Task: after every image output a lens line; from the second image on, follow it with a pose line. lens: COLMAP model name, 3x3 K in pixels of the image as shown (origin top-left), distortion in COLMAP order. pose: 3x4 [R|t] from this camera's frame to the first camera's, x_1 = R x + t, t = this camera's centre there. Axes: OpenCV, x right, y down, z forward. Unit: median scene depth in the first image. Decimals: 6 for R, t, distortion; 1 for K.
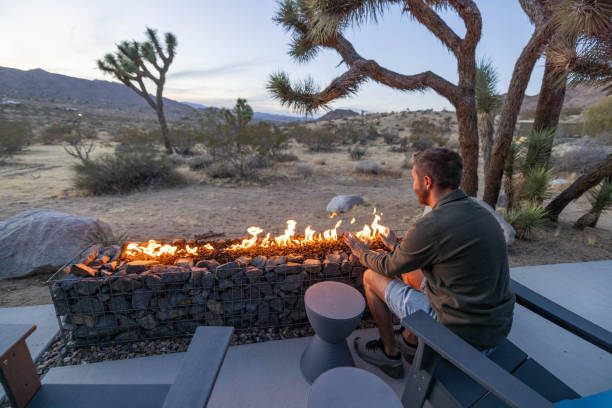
lens RADIAL K [[270.4, 0, 305.1], [0, 270.4, 203.4], [0, 0, 1]] dist [-0.004869, 0.000049]
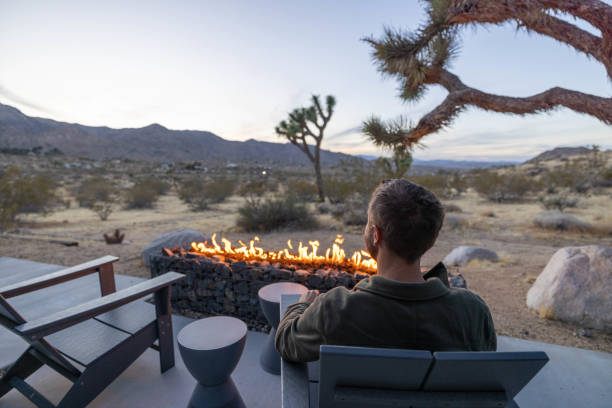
lens RADIAL K [[308.7, 0, 305.1], [0, 308.7, 203.6], [0, 0, 1]] dist [-0.000424, -0.000364]
pose [[0.841407, 0.004751, -0.540382, 0.146144], [-0.108124, 0.981222, -0.159729, 0.027451], [0.529475, 0.192825, 0.826120, -0.025490]]
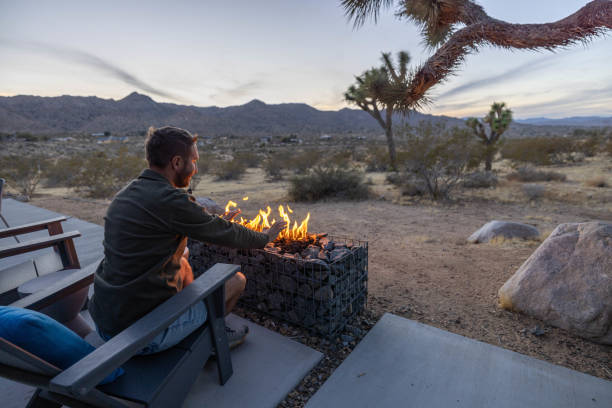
lens RADIAL K [[309.6, 0, 306.2], [0, 309.6, 207.2], [0, 0, 1]] dist [0.000013, -0.000204]
pose [[0.646606, 0.075184, -0.759110, 0.258973], [-0.137112, 0.990379, -0.018702, 0.010762], [0.750401, 0.116176, 0.650693, 0.082744]]
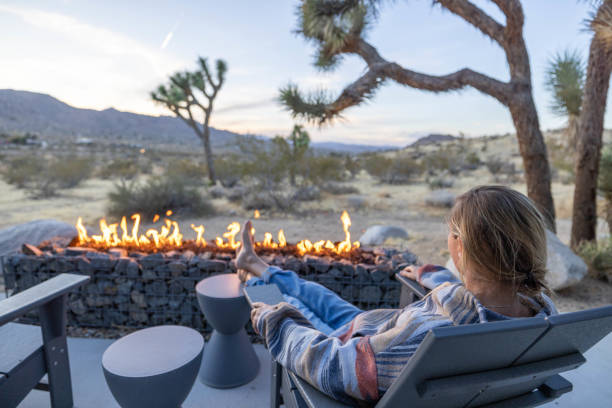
lens RADIAL K [[343.5, 0, 302.9], [0, 343.5, 203.6], [0, 0, 1]] dist [0.004249, -0.000665]
pose [[0.970822, 0.005392, -0.239740, 0.102419], [-0.039984, 0.989392, -0.139661, 0.034884], [0.236444, 0.145172, 0.960739, -0.023063]]
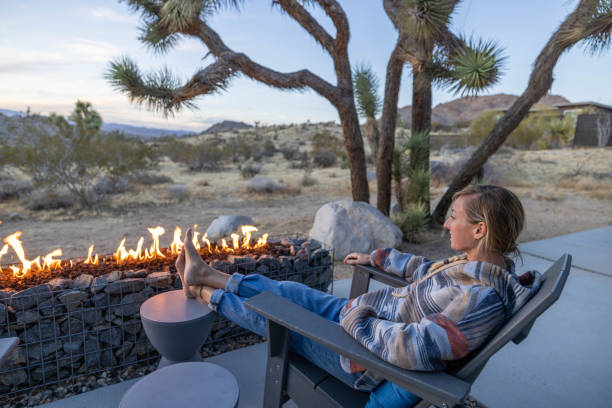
lens RADIAL K [[344.5, 0, 304.5], [0, 344.5, 204.1], [0, 0, 1]] dist [0.001624, -0.001922]
pose [[0.945593, -0.063525, 0.319090, 0.023614], [0.094594, 0.992065, -0.082819, 0.026284], [-0.311297, 0.108497, 0.944099, -0.023512]]
